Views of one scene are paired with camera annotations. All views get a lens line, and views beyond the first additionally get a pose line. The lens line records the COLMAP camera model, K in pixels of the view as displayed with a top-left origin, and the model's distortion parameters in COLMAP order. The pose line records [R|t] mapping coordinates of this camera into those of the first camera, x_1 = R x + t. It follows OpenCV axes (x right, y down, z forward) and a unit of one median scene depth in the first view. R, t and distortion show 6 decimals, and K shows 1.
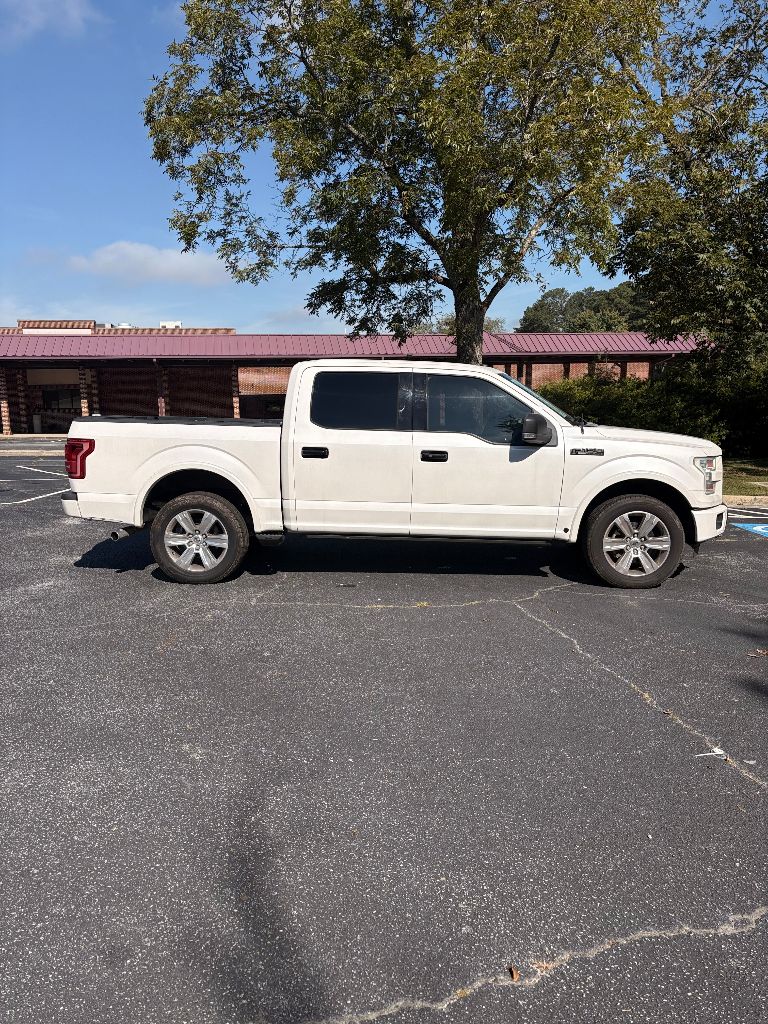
lens RADIAL K [[780.2, 0, 384.2], [0, 780.2, 513.6], [0, 0, 1]] dist [0.009265, -0.007922]
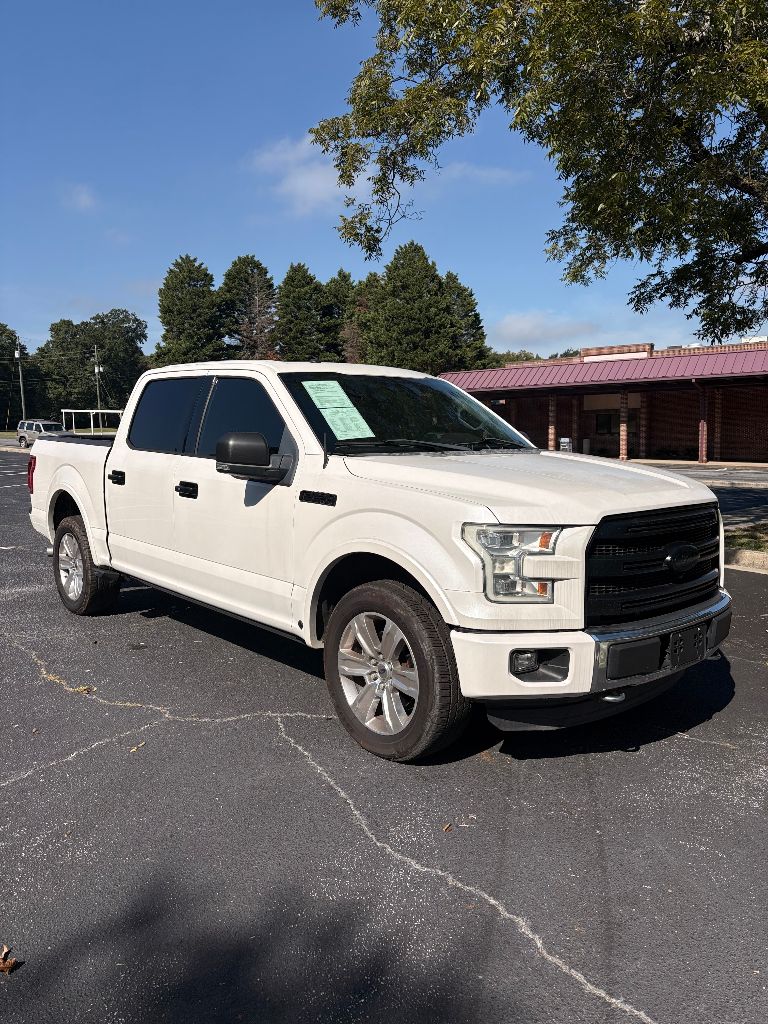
lens RADIAL K [[780.2, 0, 380.1], [0, 780.2, 513.3], [0, 0, 1]] dist [0.009265, -0.007922]
pose [[0.700381, 0.077926, -0.709503, 0.684670], [-0.100898, 0.994850, 0.009666, -0.074841], [0.706602, 0.064818, 0.704637, 0.603785]]
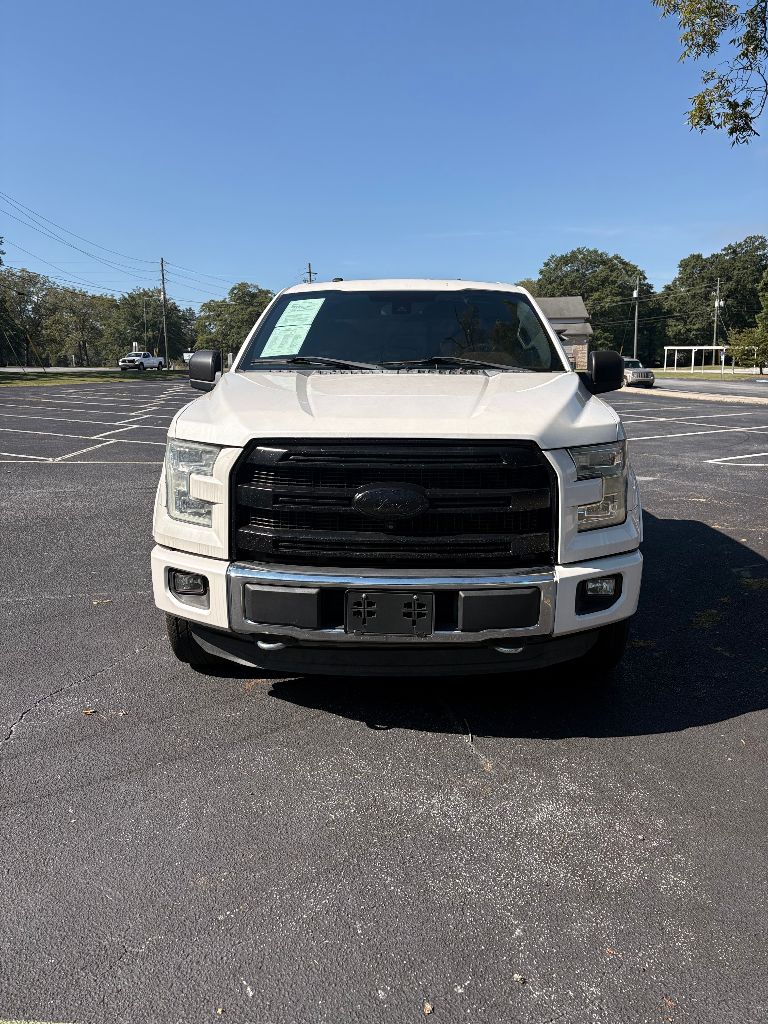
lens RADIAL K [[780.2, 0, 381.4], [0, 780.2, 510.5], [0, 0, 1]] dist [0.009265, -0.007922]
pose [[-0.003057, 0.178572, -0.983922, 0.861828], [-0.133855, 0.974999, 0.177368, -0.128215], [0.990996, 0.132245, 0.020922, 1.104617]]
